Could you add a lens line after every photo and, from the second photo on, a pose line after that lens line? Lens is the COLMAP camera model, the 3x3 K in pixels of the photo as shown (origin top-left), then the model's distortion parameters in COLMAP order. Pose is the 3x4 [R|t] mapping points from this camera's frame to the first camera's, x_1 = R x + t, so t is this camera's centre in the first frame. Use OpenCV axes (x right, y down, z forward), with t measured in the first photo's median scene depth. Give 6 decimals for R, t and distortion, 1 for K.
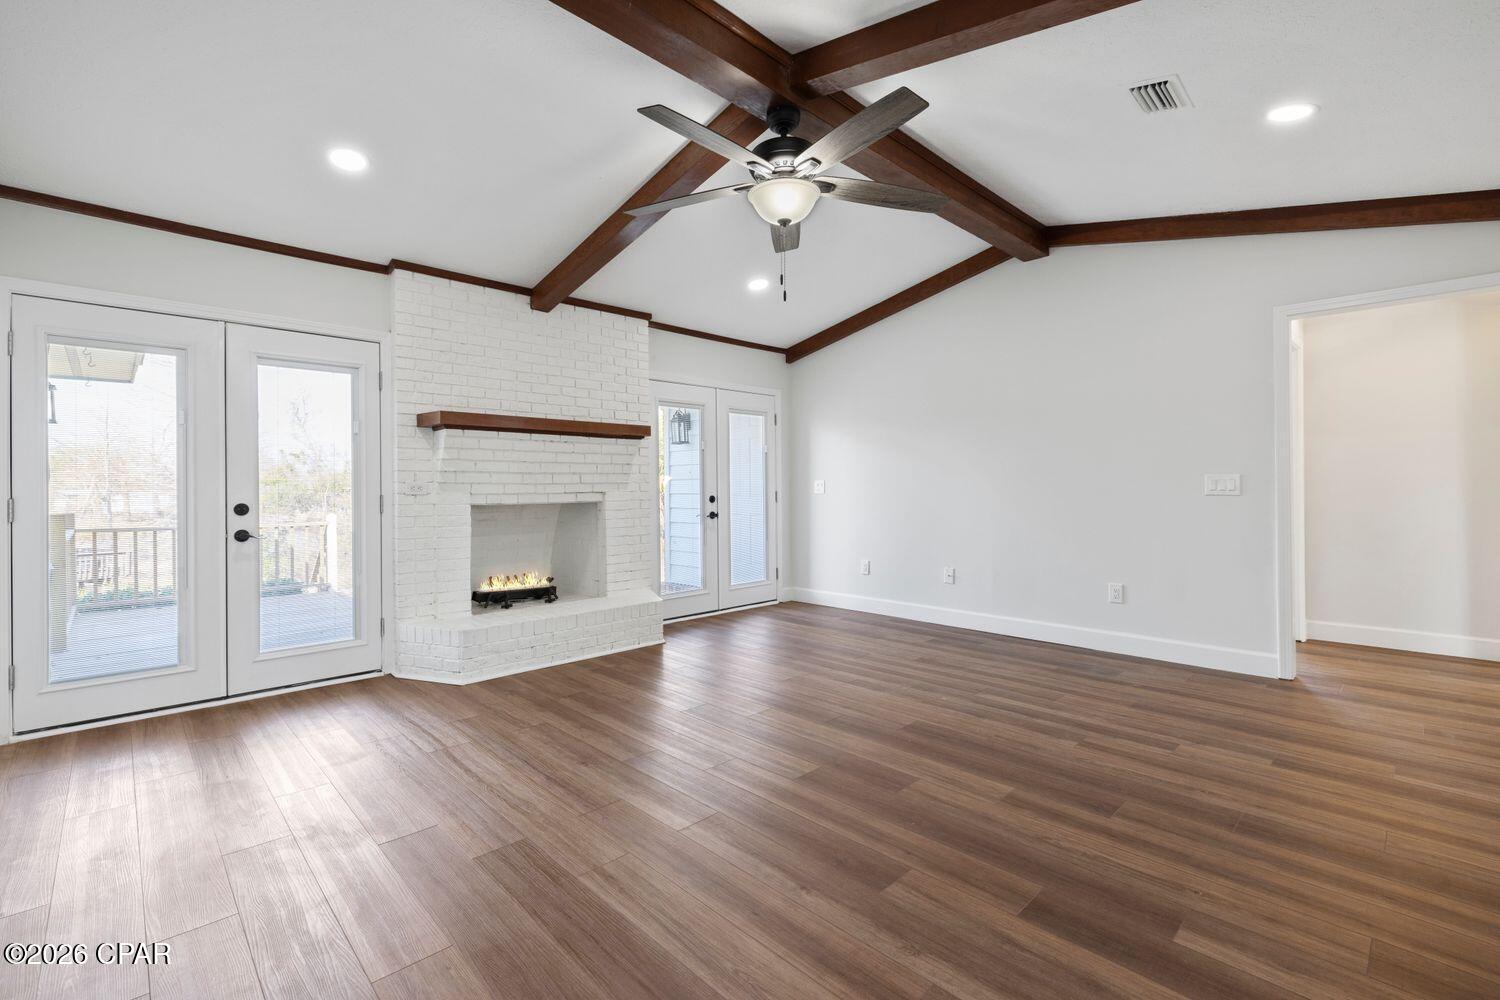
lens RADIAL K [[660.8, 0, 747.6], [0, 660.8, 488.1], [0, 0, 1]] dist [0.000199, -0.000083]
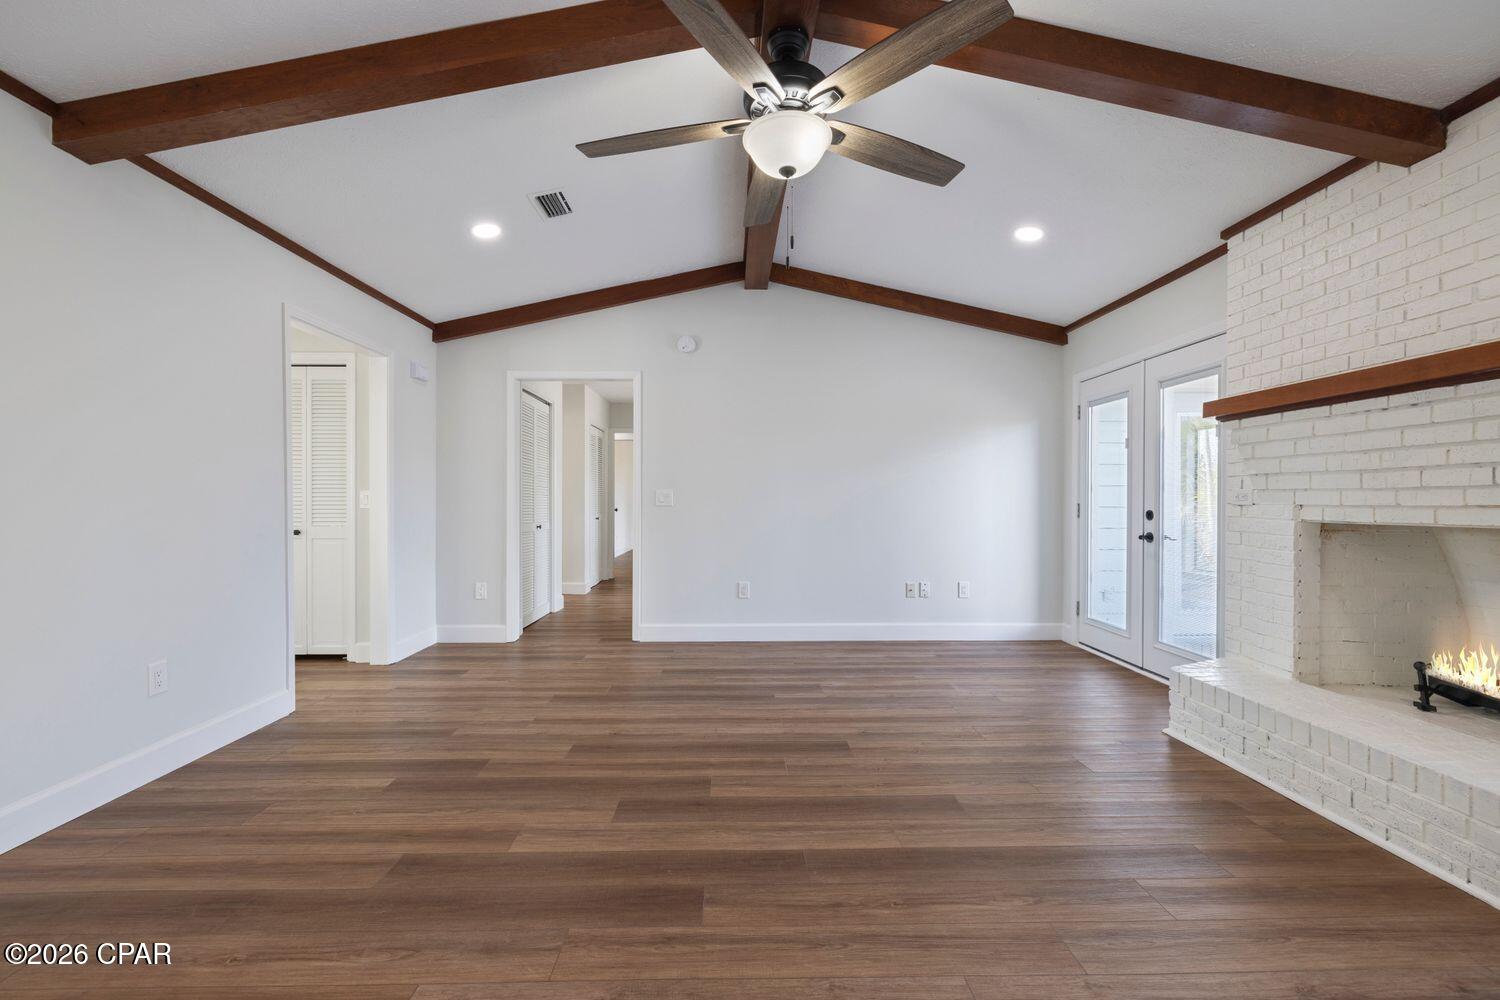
lens RADIAL K [[623.9, 0, 750.0], [0, 623.9, 500.0], [0, 0, 1]] dist [0.000090, 0.000034]
pose [[-0.671647, 0.005899, -0.740848, 0.652091], [0.004848, 0.999982, 0.003568, -0.002723], [0.740855, -0.001195, -0.671663, 1.465057]]
